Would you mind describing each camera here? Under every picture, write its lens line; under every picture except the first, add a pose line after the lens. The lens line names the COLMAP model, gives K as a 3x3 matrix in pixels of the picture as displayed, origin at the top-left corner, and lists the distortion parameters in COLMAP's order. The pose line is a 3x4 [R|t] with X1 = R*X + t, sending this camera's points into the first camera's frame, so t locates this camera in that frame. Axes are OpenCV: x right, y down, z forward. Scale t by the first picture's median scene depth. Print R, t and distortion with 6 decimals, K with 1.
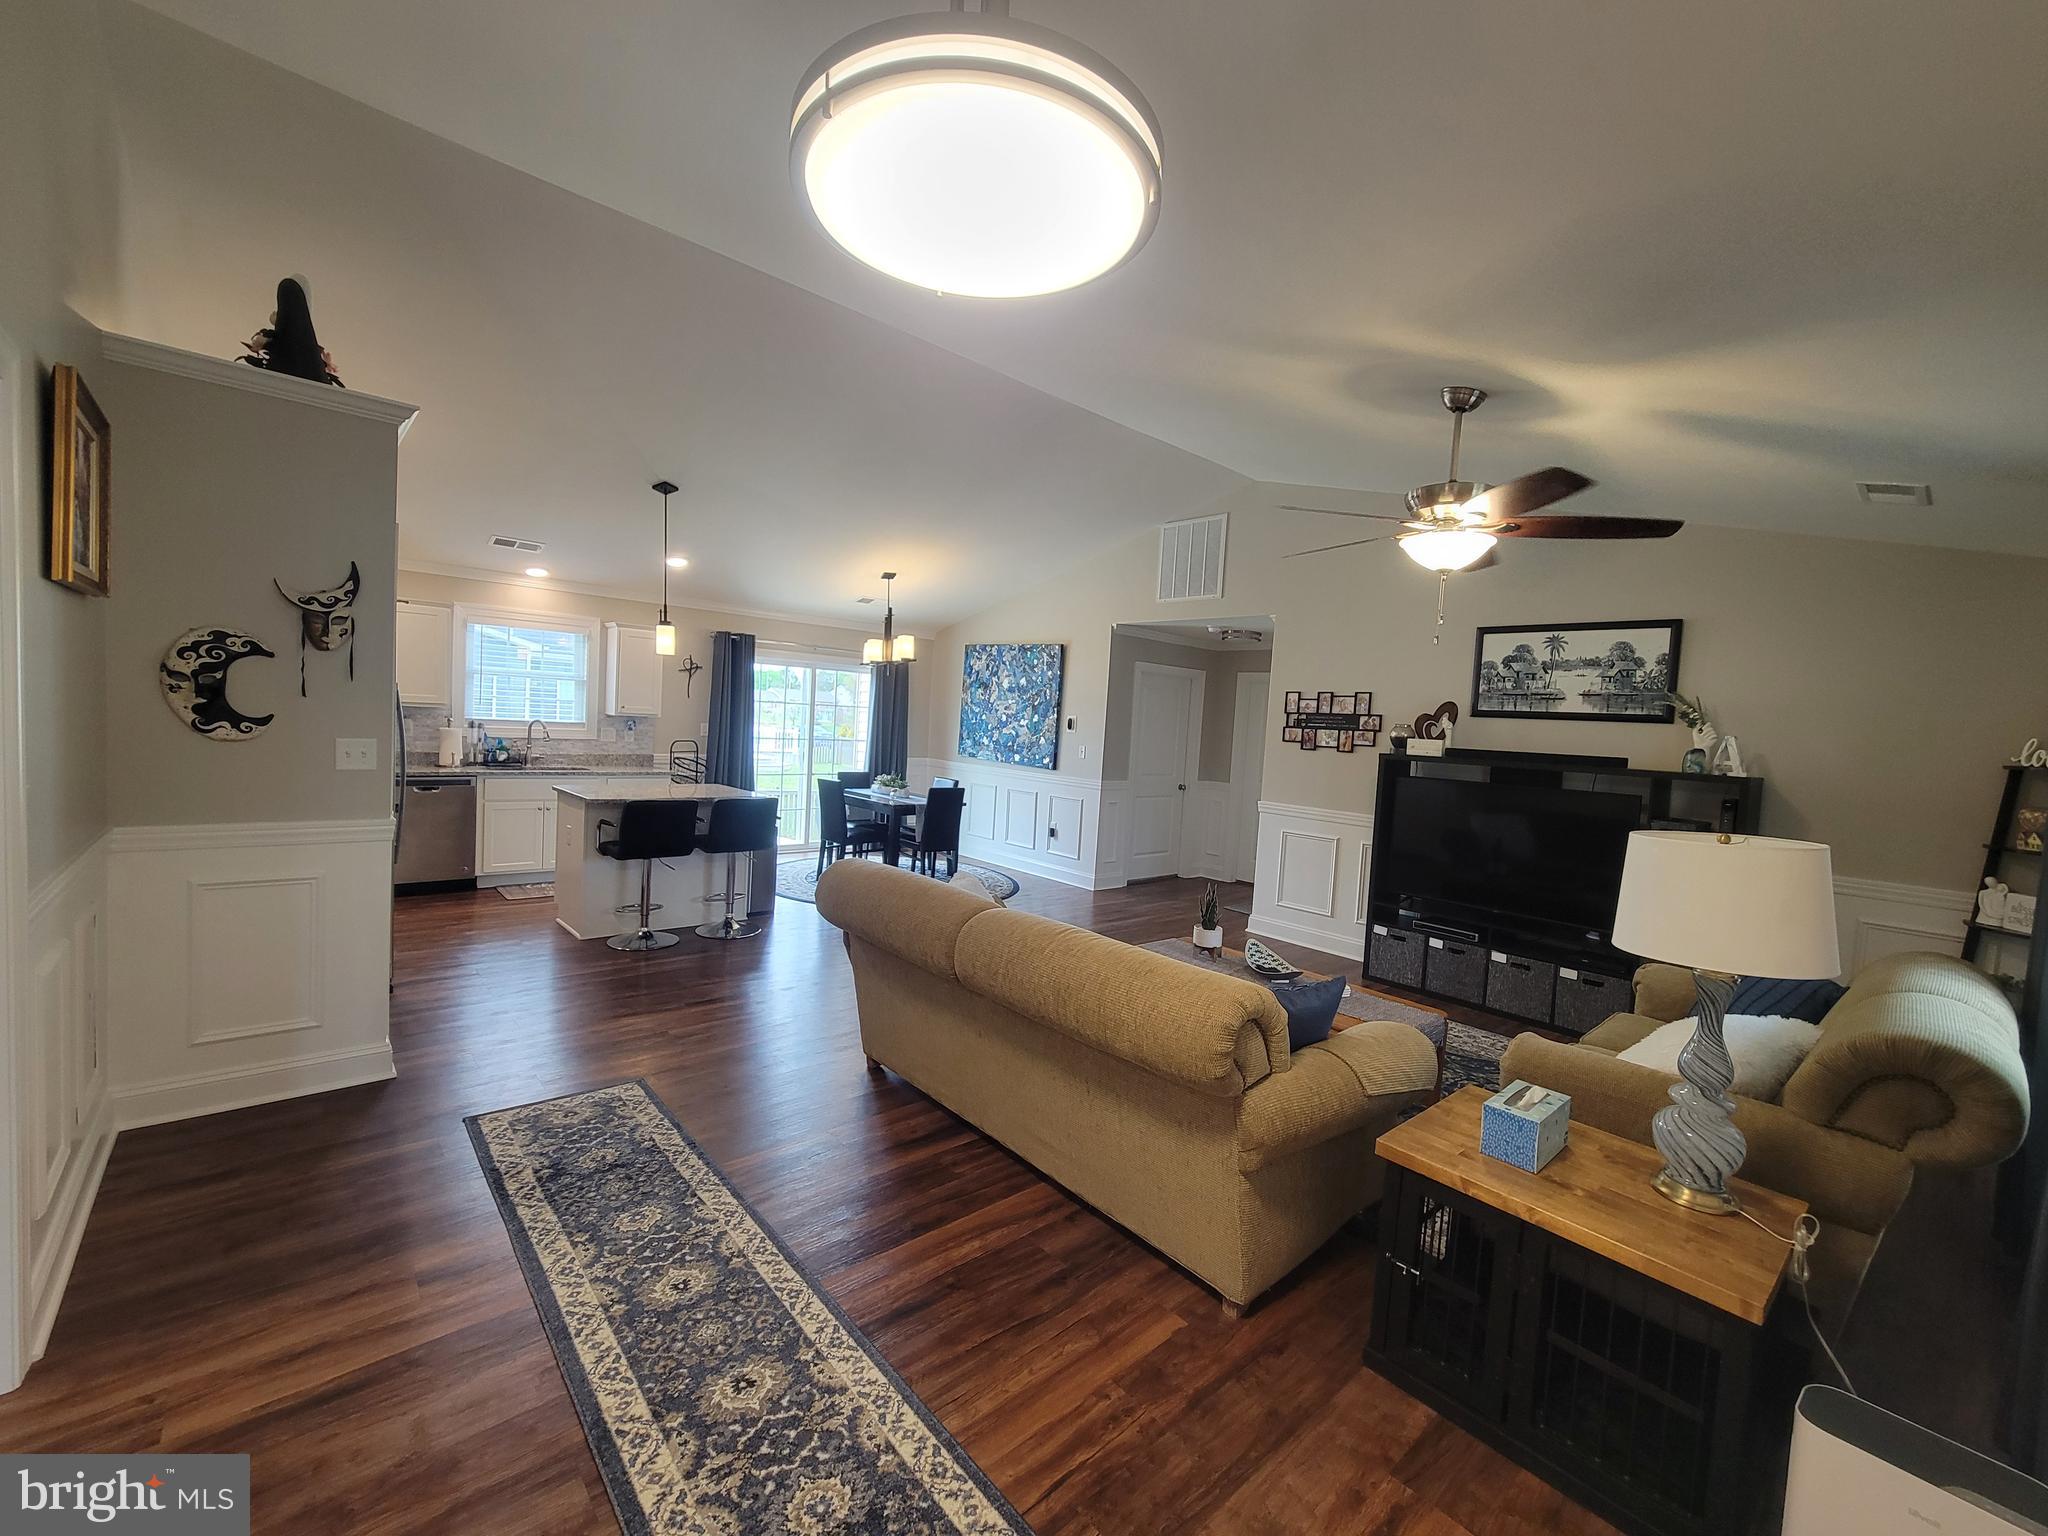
lens RADIAL K [[832.8, 0, 1032.0], [0, 832.8, 768.1], [0, 0, 1]] dist [0.002768, 0.000074]
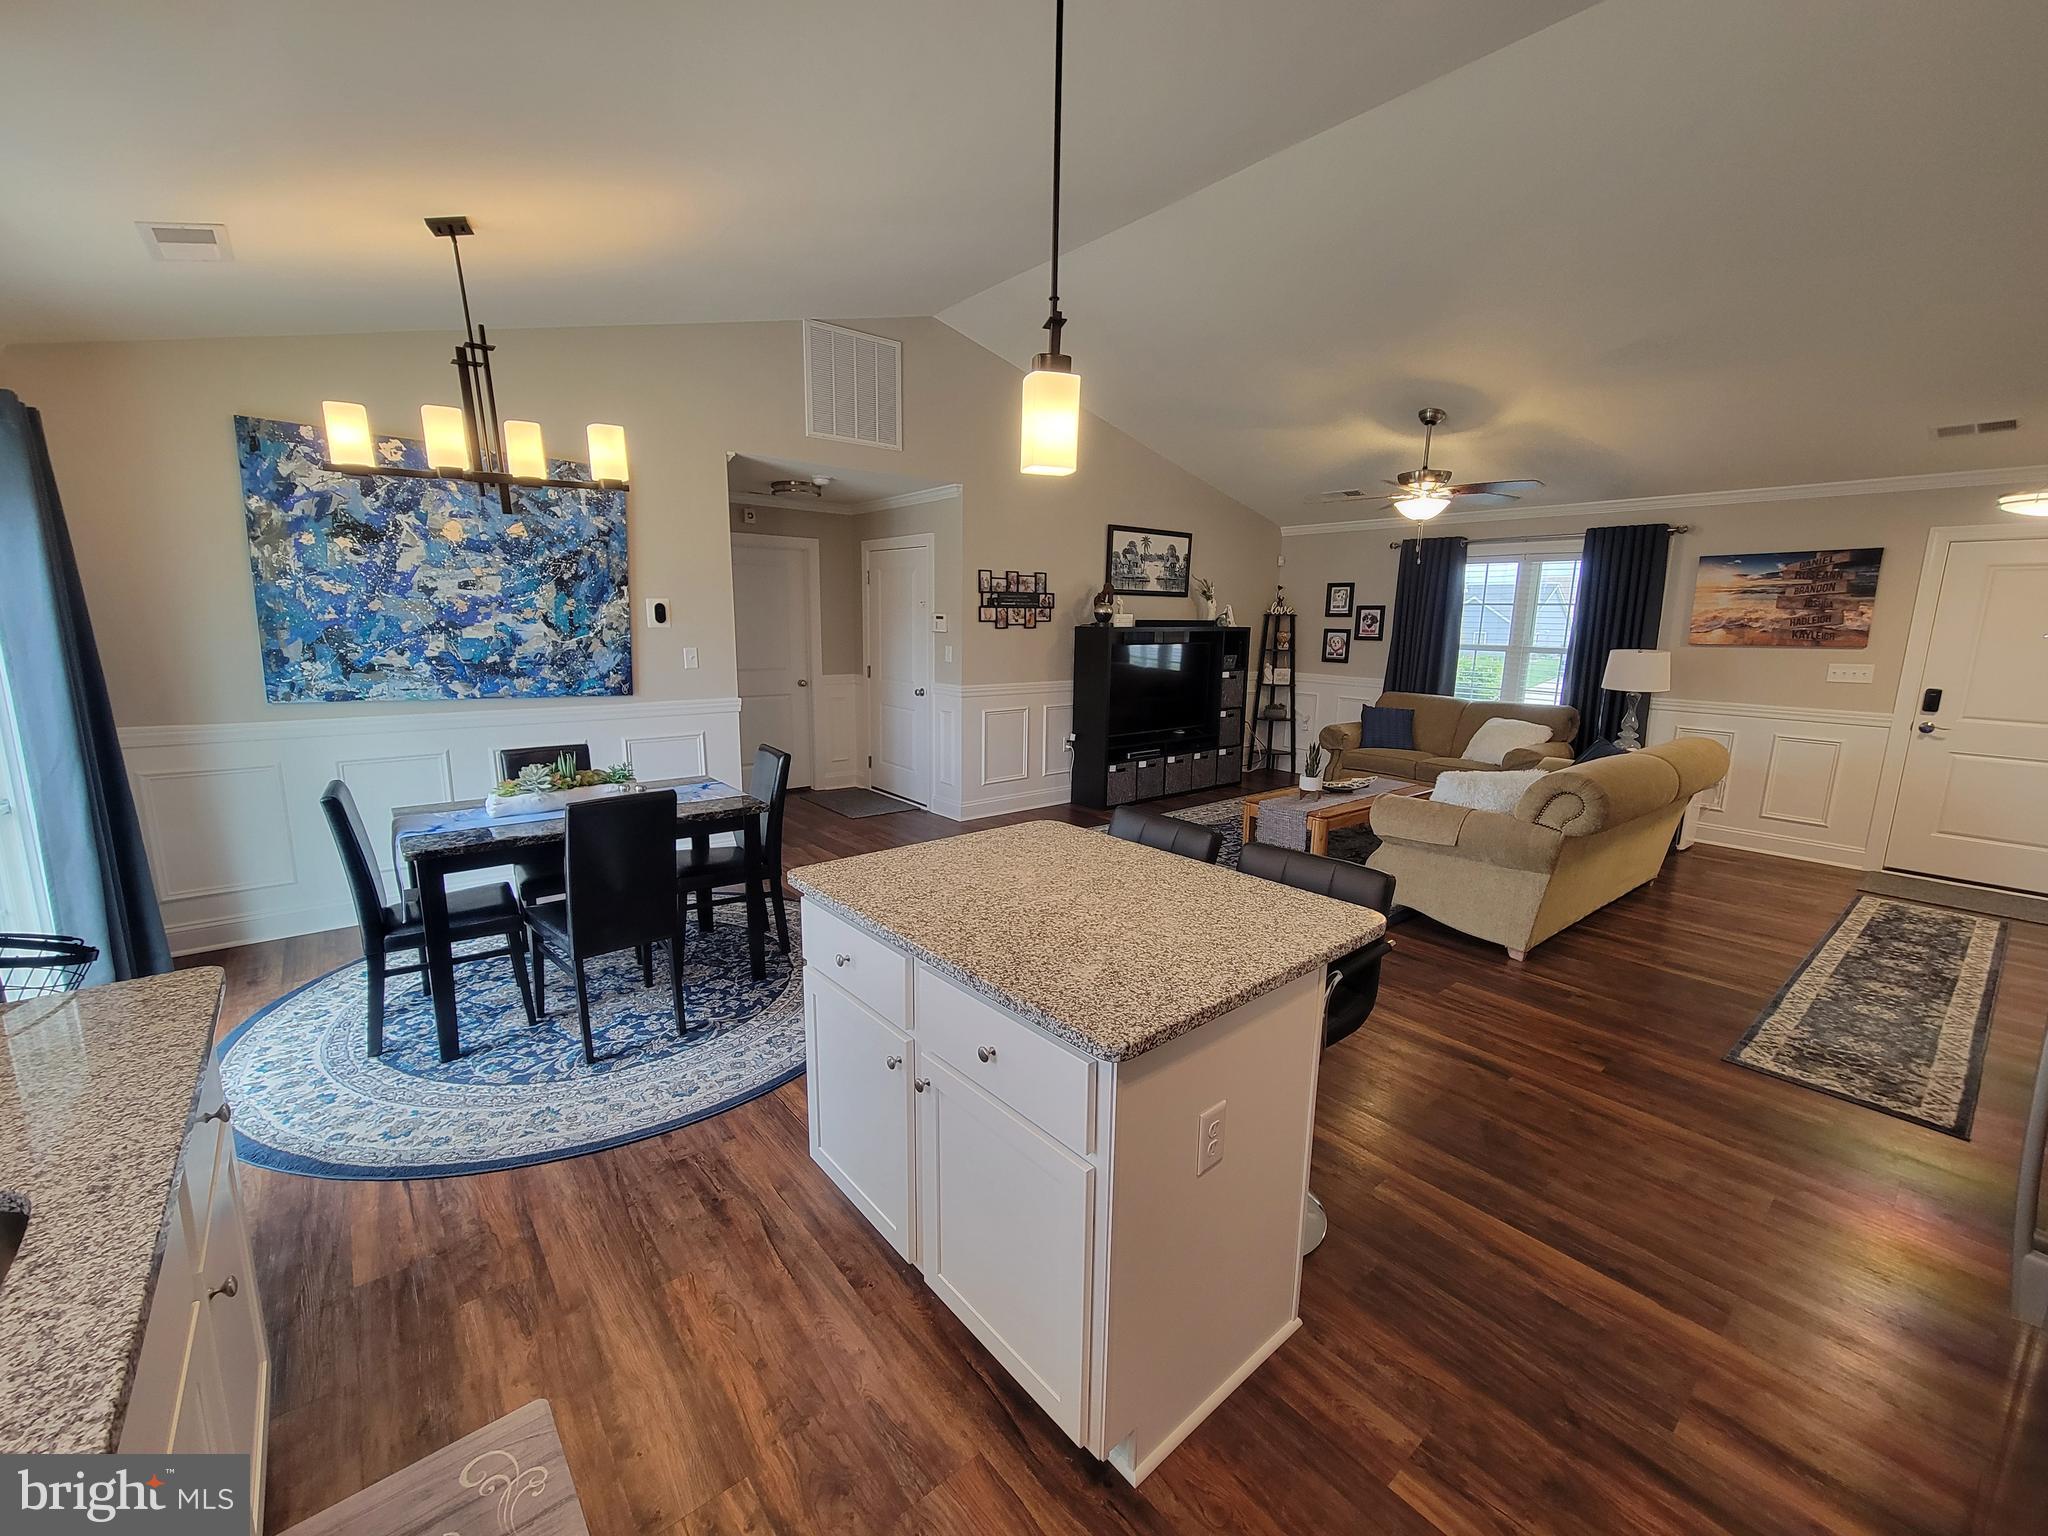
lens RADIAL K [[834.4, 0, 1027.3], [0, 834.4, 765.5], [0, 0, 1]] dist [0.001799, -0.000067]
pose [[0.043005, -0.235380, 0.970952, -0.747924], [0.043680, 0.971364, 0.233545, -0.102343], [-0.998120, 0.032368, 0.052054, 0.972905]]
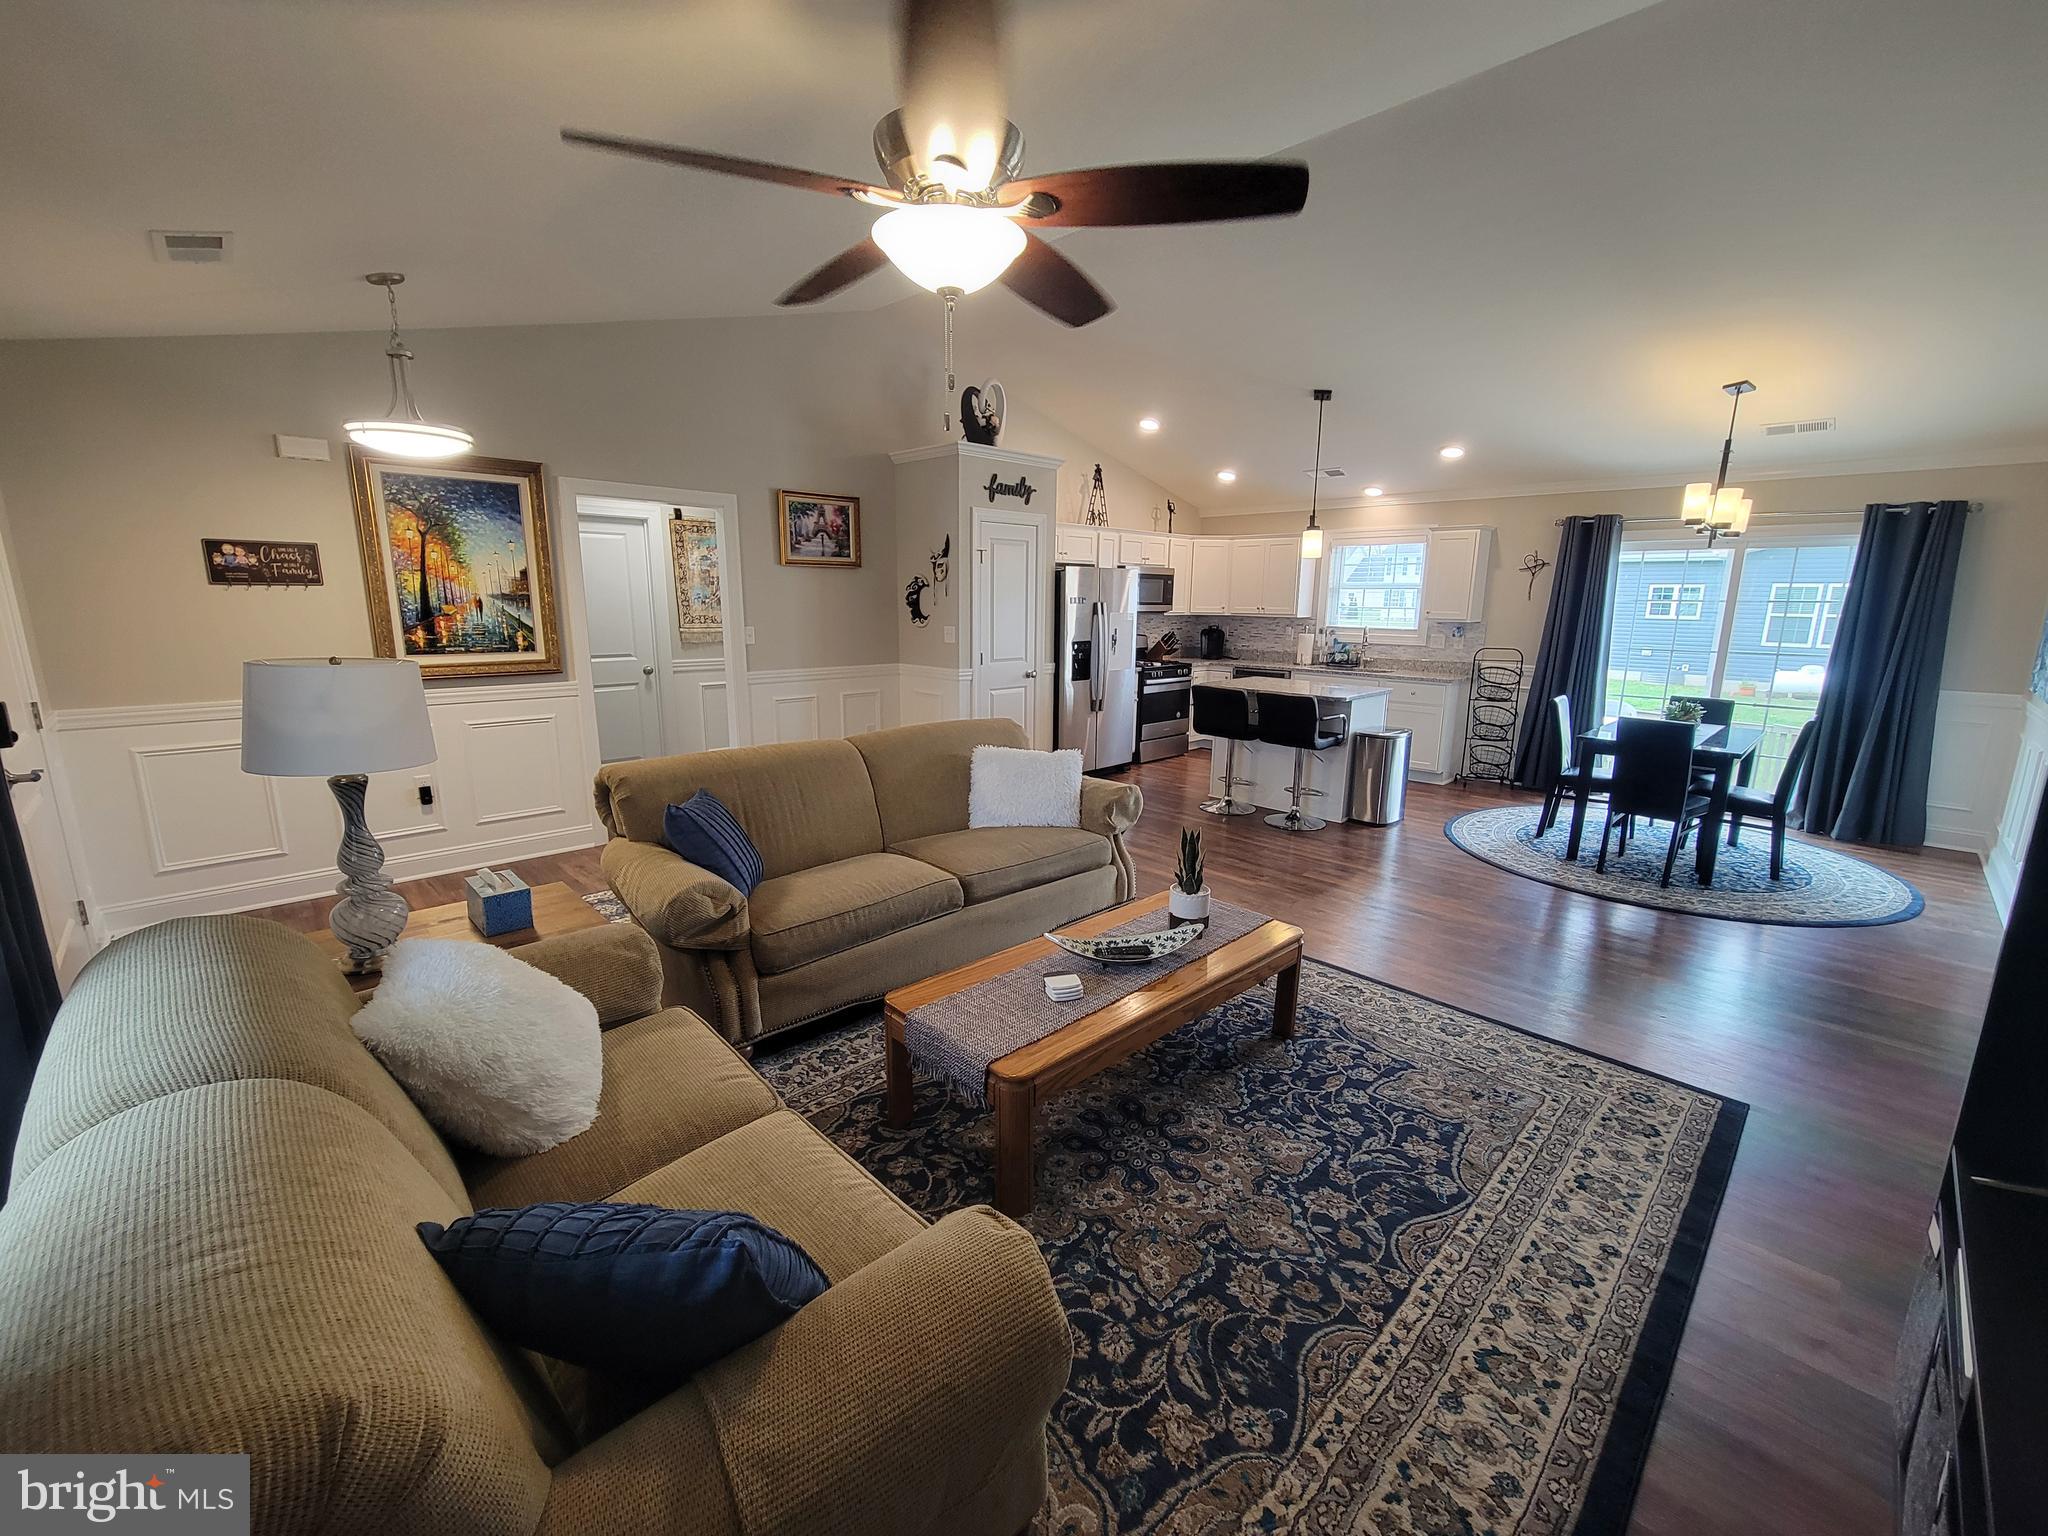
lens RADIAL K [[840.1, 0, 1028.8], [0, 840.1, 765.0], [0, 0, 1]] dist [-0.000109, -0.000242]
pose [[0.046129, 0.140609, -0.988990, 0.628629], [-0.066938, 0.988254, 0.137382, 0.001430], [0.996690, 0.059863, 0.054999, 0.582843]]
